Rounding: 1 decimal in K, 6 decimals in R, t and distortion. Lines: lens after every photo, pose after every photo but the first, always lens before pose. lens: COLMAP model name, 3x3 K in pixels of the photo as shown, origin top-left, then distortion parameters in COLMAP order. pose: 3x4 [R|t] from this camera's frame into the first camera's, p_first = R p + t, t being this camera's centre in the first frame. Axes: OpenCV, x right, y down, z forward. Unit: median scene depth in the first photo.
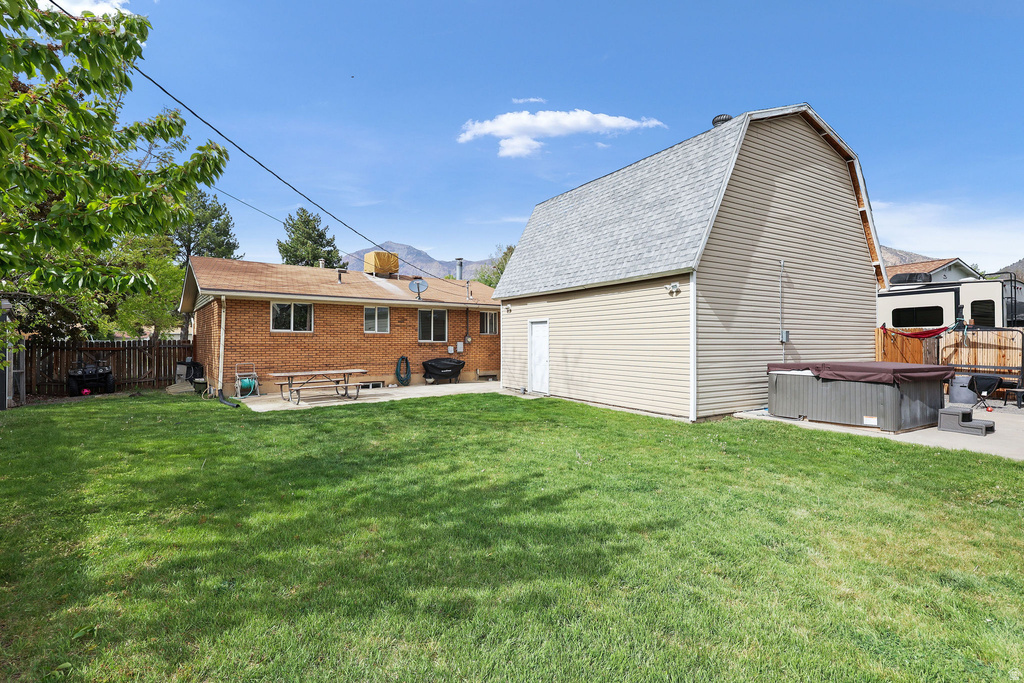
lens RADIAL K [[478.3, 0, 509.7], [0, 478.3, 340.0], [0, 0, 1]] dist [-0.001221, 0.000283]
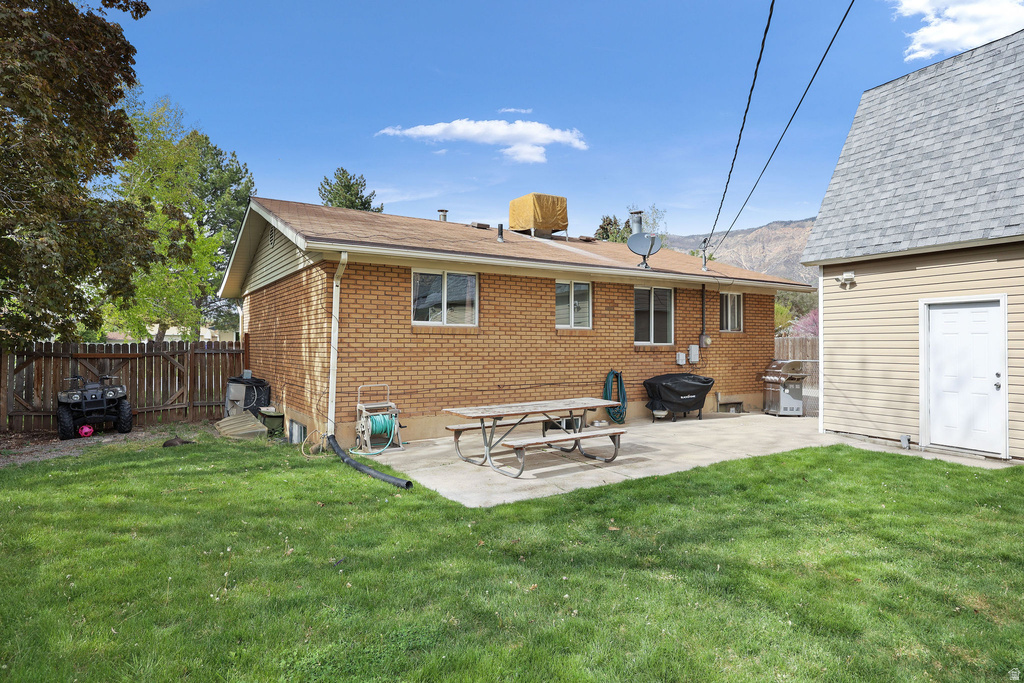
lens RADIAL K [[592.1, 0, 511.9], [0, 592.1, 341.4], [0, 0, 1]] dist [0.003236, -0.000095]
pose [[0.996295, 0.000354, -0.086004, -0.352277], [-0.000645, 0.999994, -0.003358, 0.003394], [0.086002, 0.003401, 0.996289, 0.372475]]
